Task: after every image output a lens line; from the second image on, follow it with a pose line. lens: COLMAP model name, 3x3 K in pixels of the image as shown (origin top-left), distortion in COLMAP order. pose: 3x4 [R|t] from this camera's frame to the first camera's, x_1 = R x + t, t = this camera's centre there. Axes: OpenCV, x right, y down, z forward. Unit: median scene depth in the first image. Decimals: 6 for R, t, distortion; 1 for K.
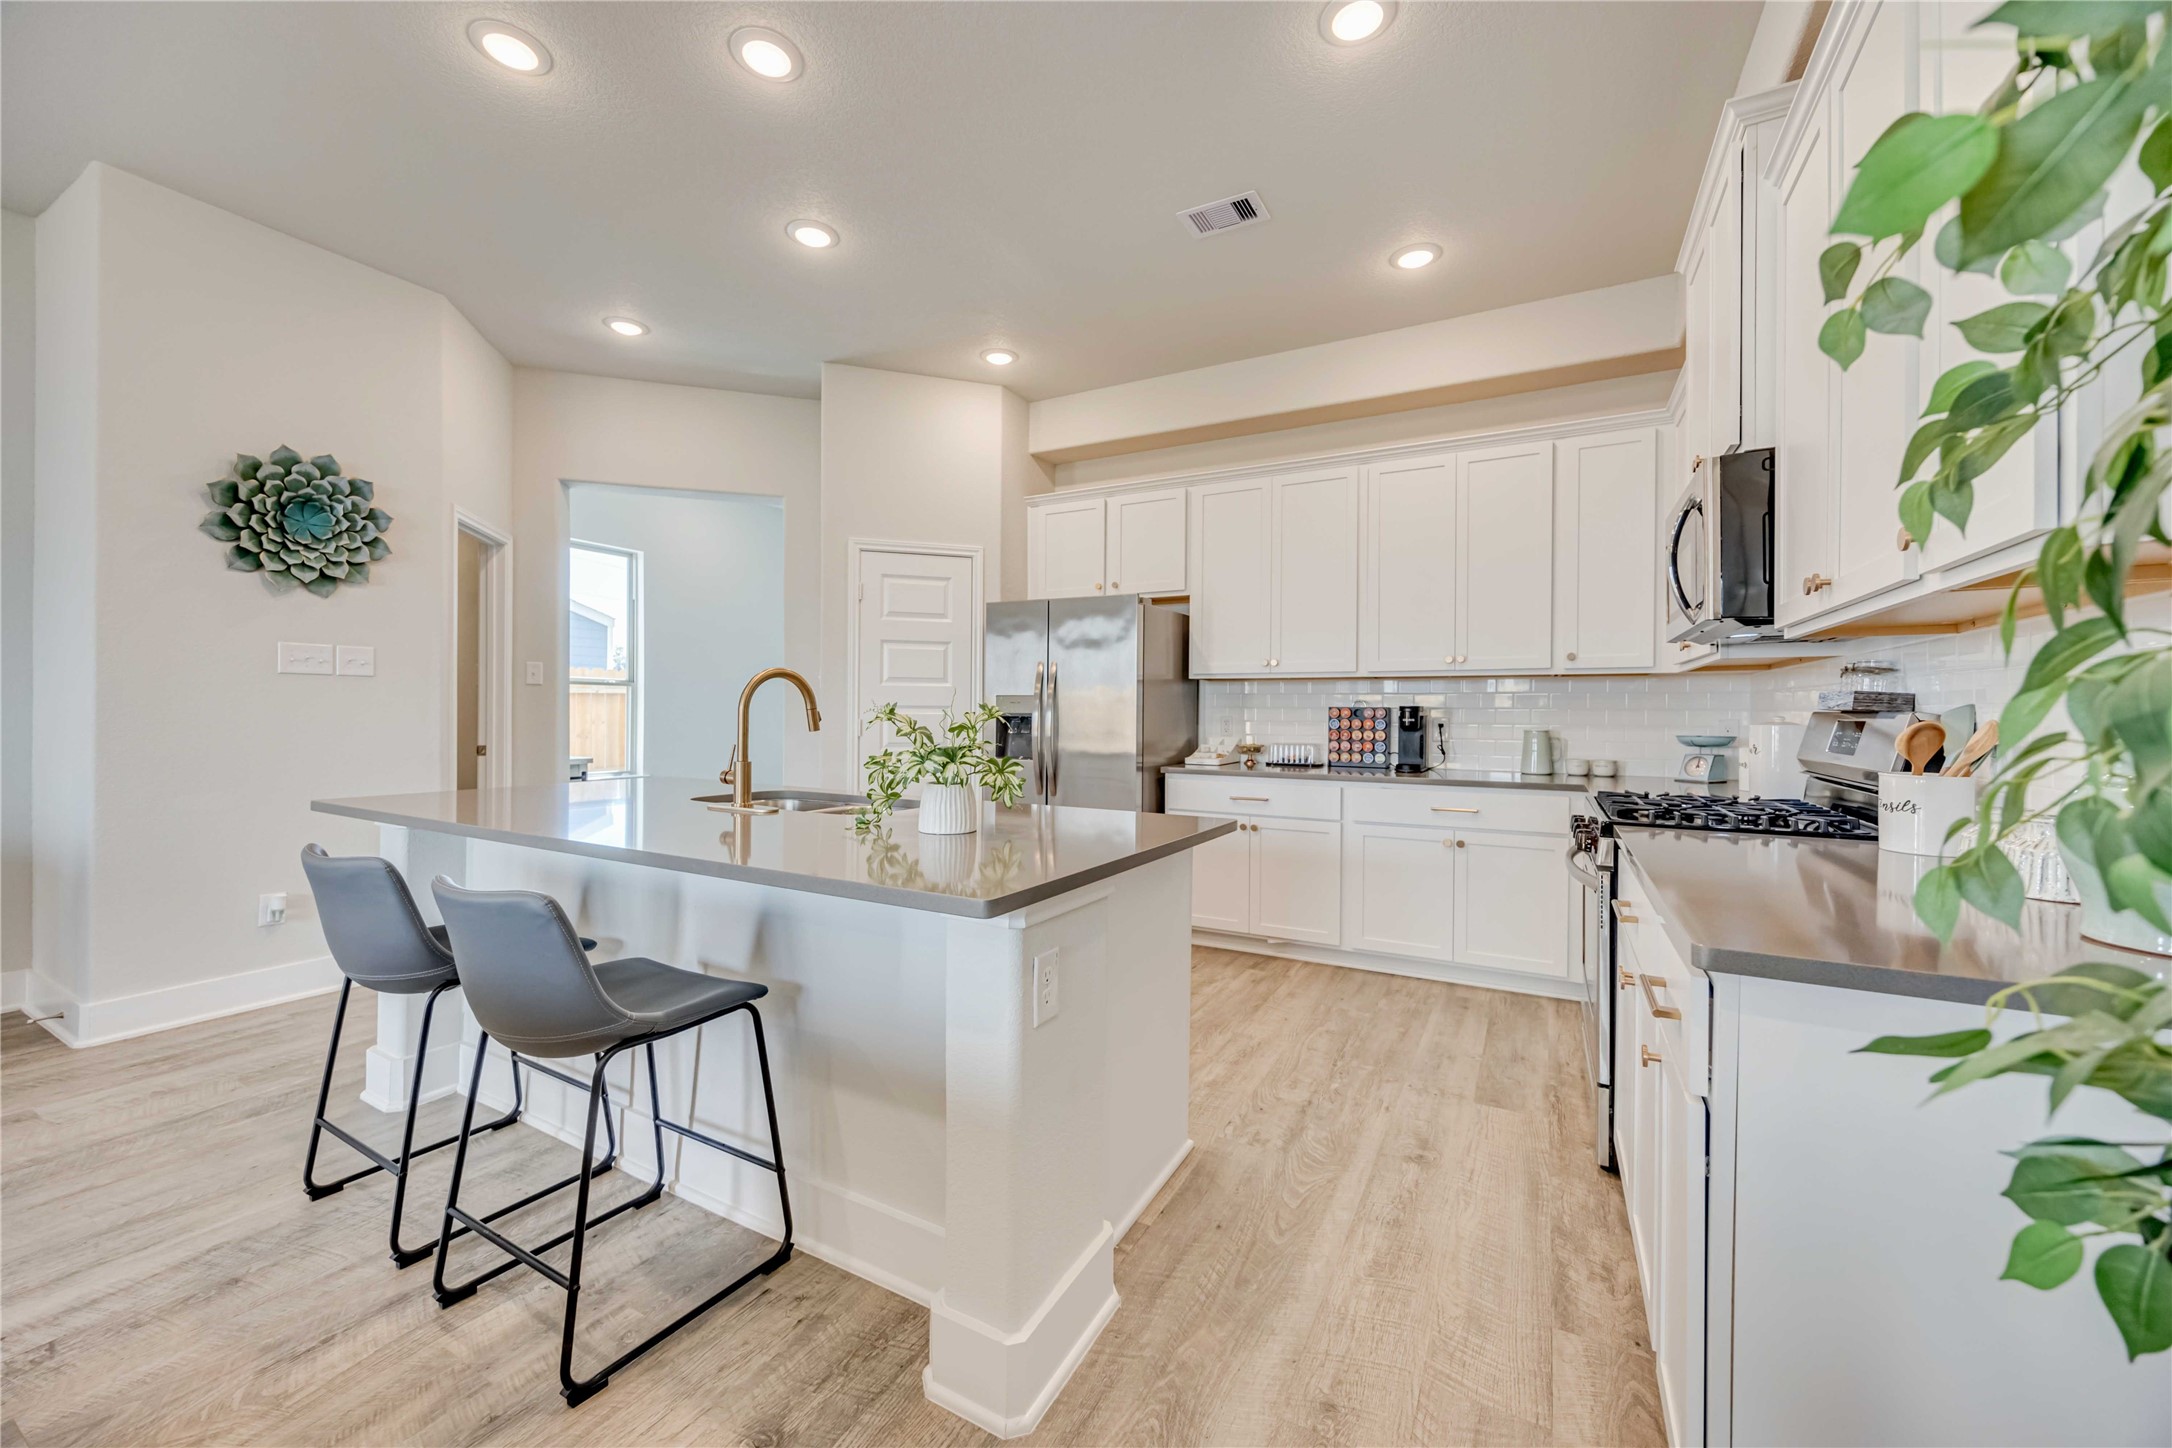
lens RADIAL K [[820.8, 0, 1085.9], [0, 820.8, 715.0], [0, 0, 1]] dist [-0.001924, -0.000035]
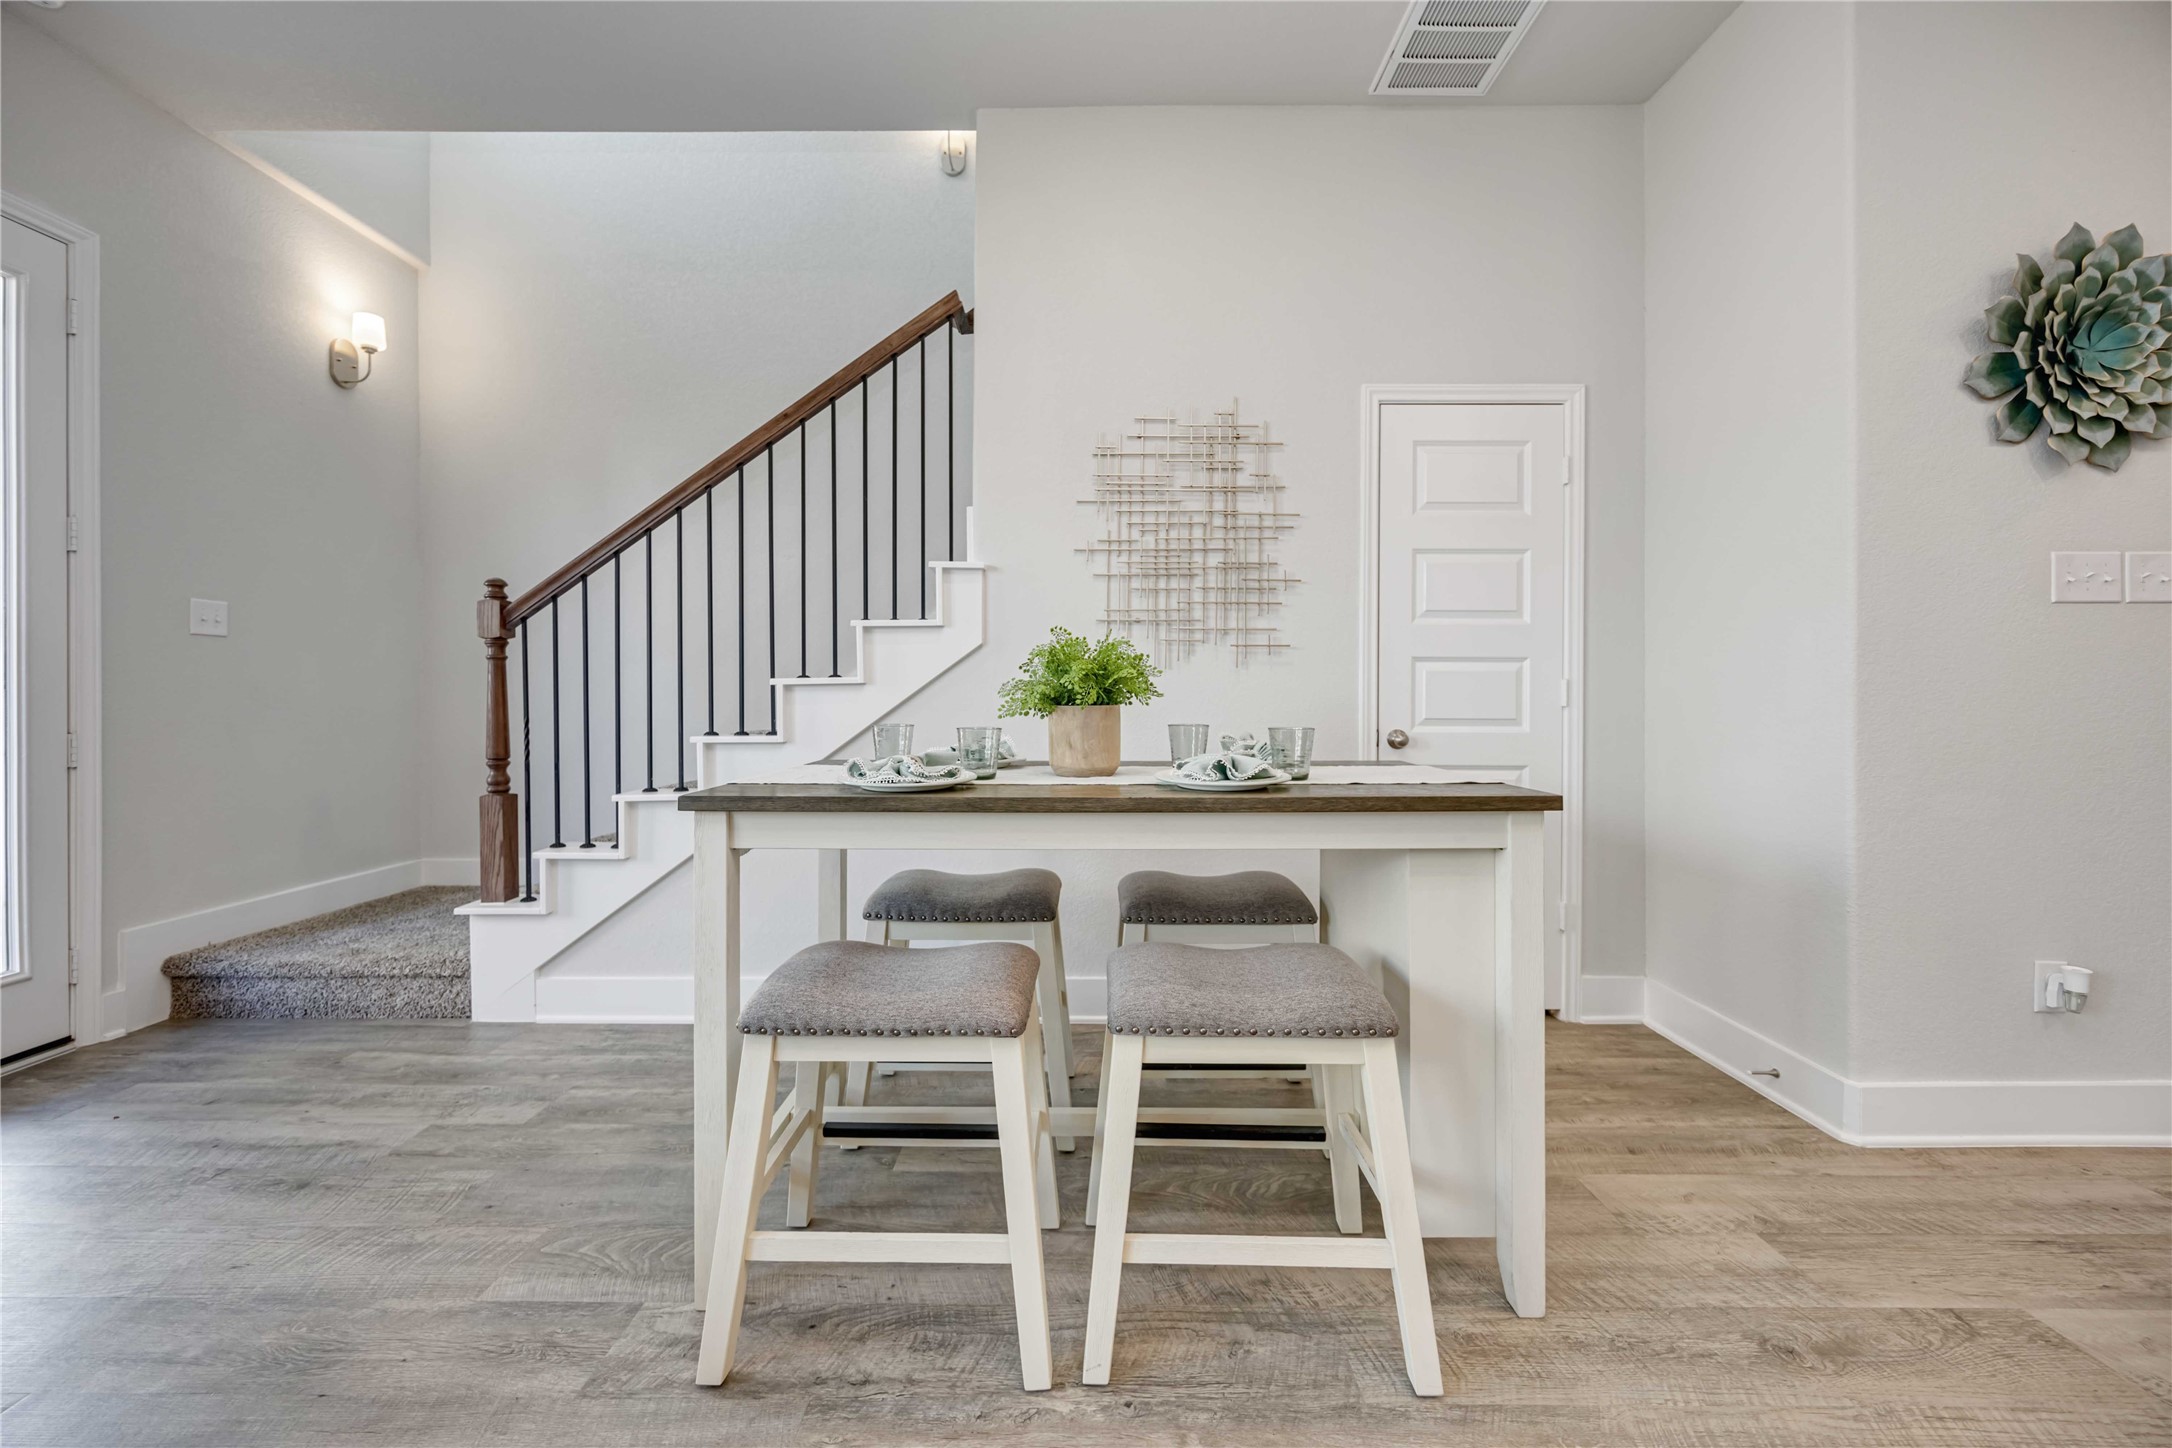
lens RADIAL K [[837.4, 0, 1083.4], [0, 837.4, 703.0], [0, 0, 1]] dist [-0.000792, -0.000185]
pose [[0.479457, -0.007448, -0.877534, -0.760795], [0.006820, 0.999965, -0.004761, 0.021114], [0.877539, -0.003702, 0.479492, 0.058829]]
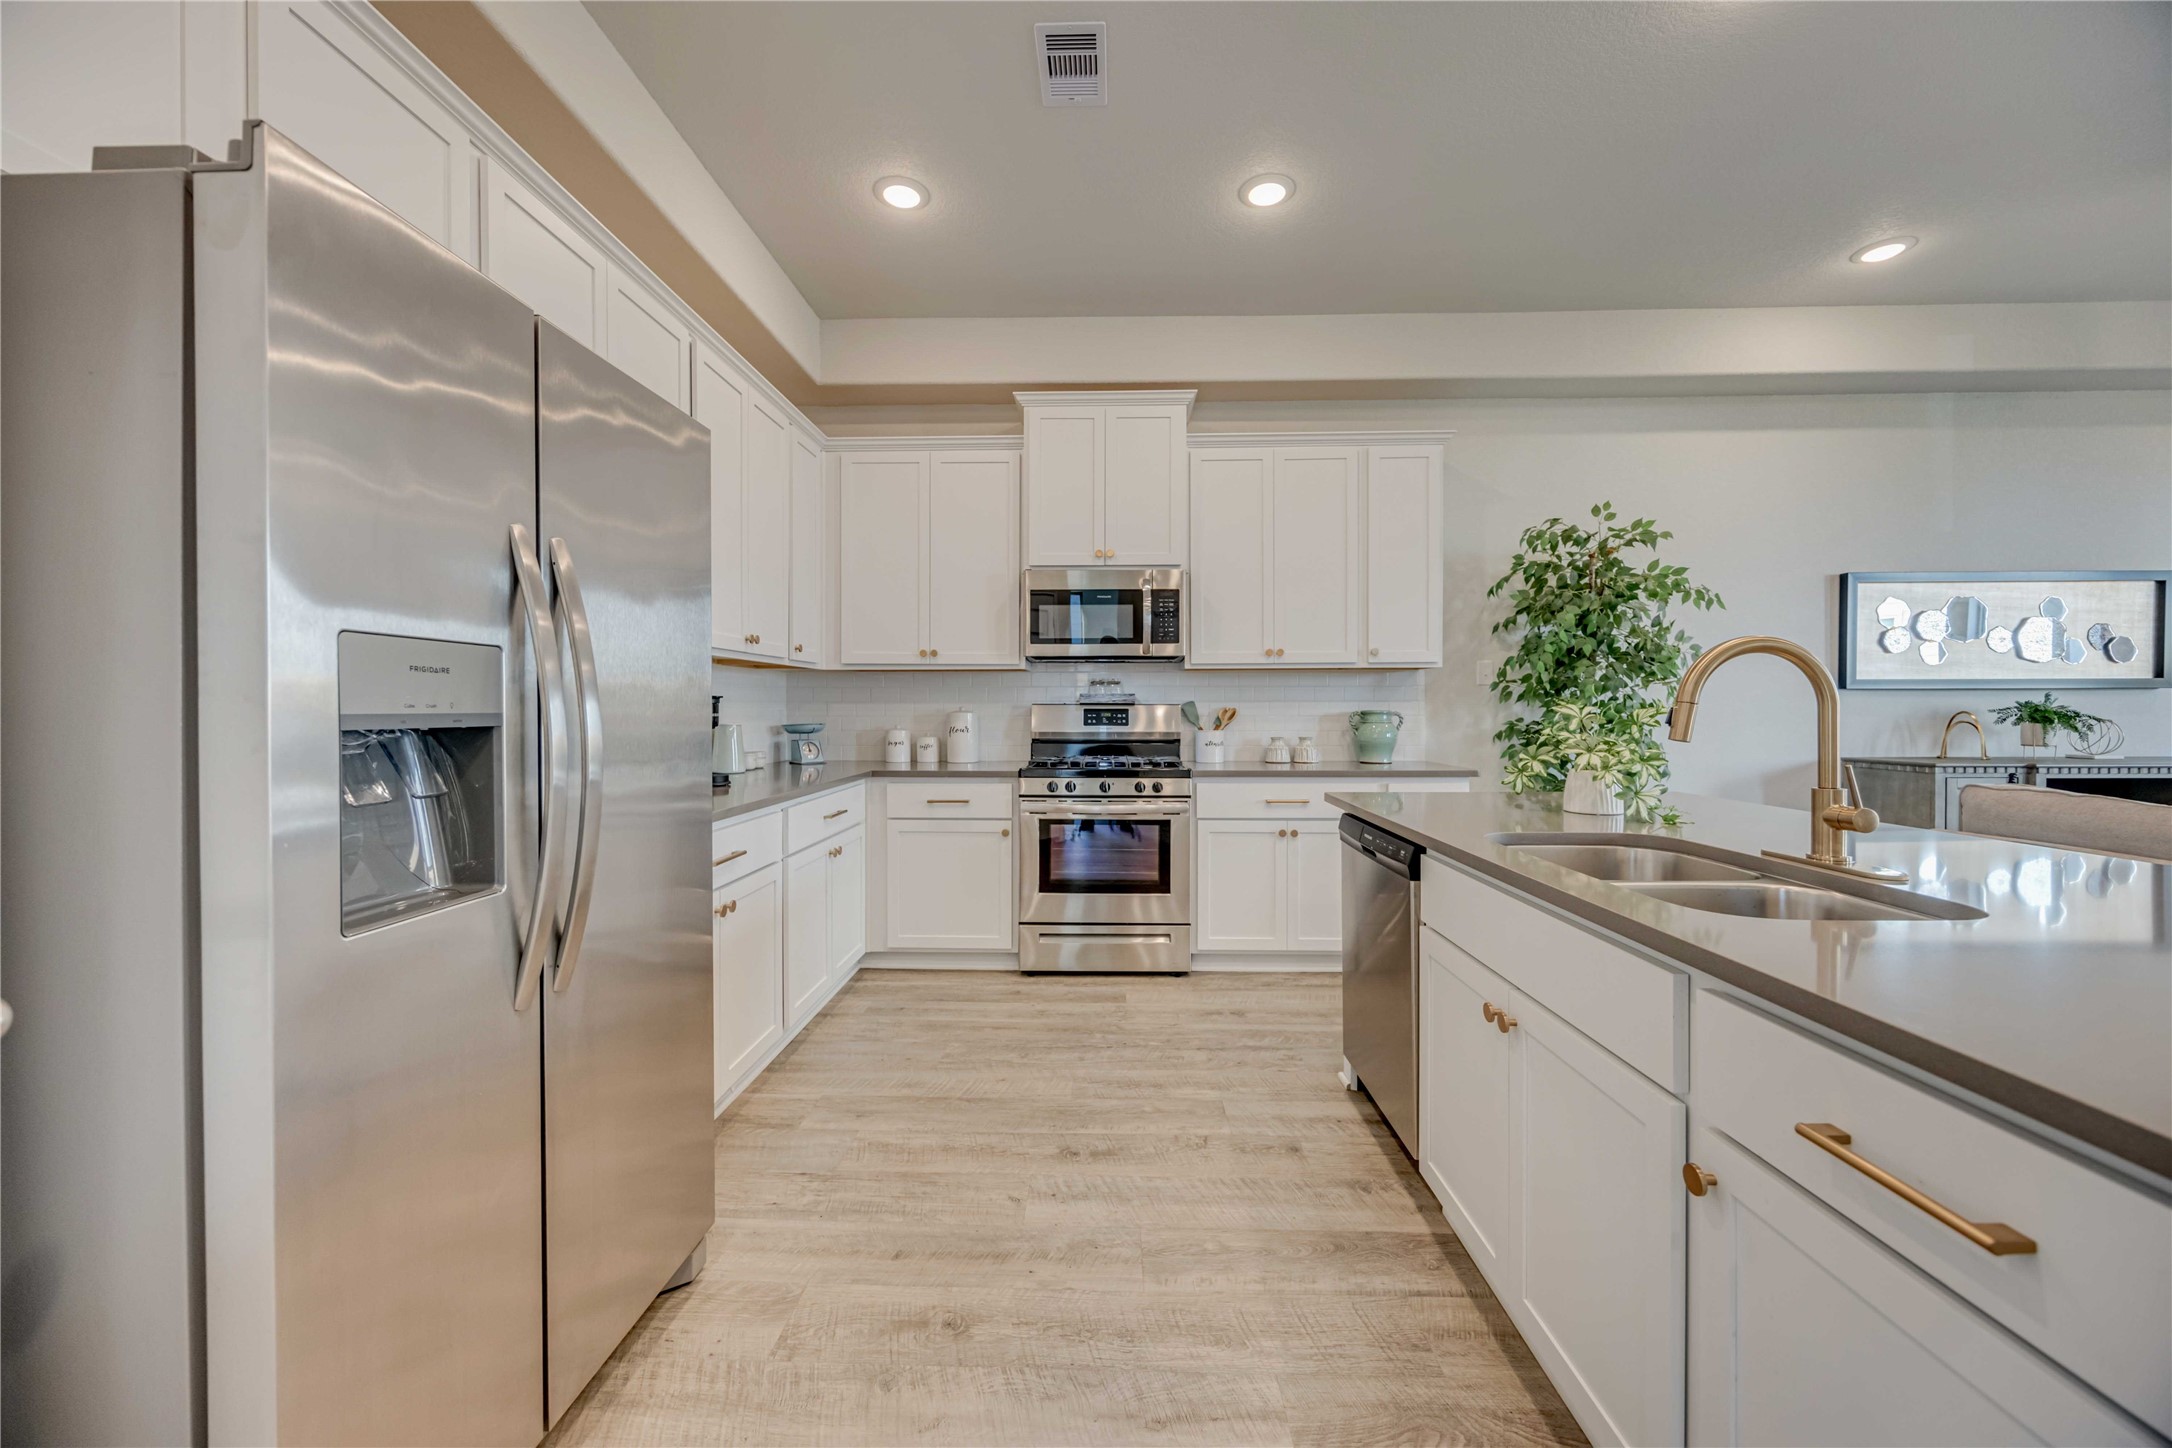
lens RADIAL K [[820.8, 0, 1085.9], [0, 820.8, 715.0], [0, 0, 1]] dist [-0.001924, -0.000035]
pose [[-0.449834, -0.014462, 0.892995, -0.496555], [0.000601, 0.999864, 0.016495, -0.007333], [-0.893112, 0.007957, -0.449764, 1.229565]]
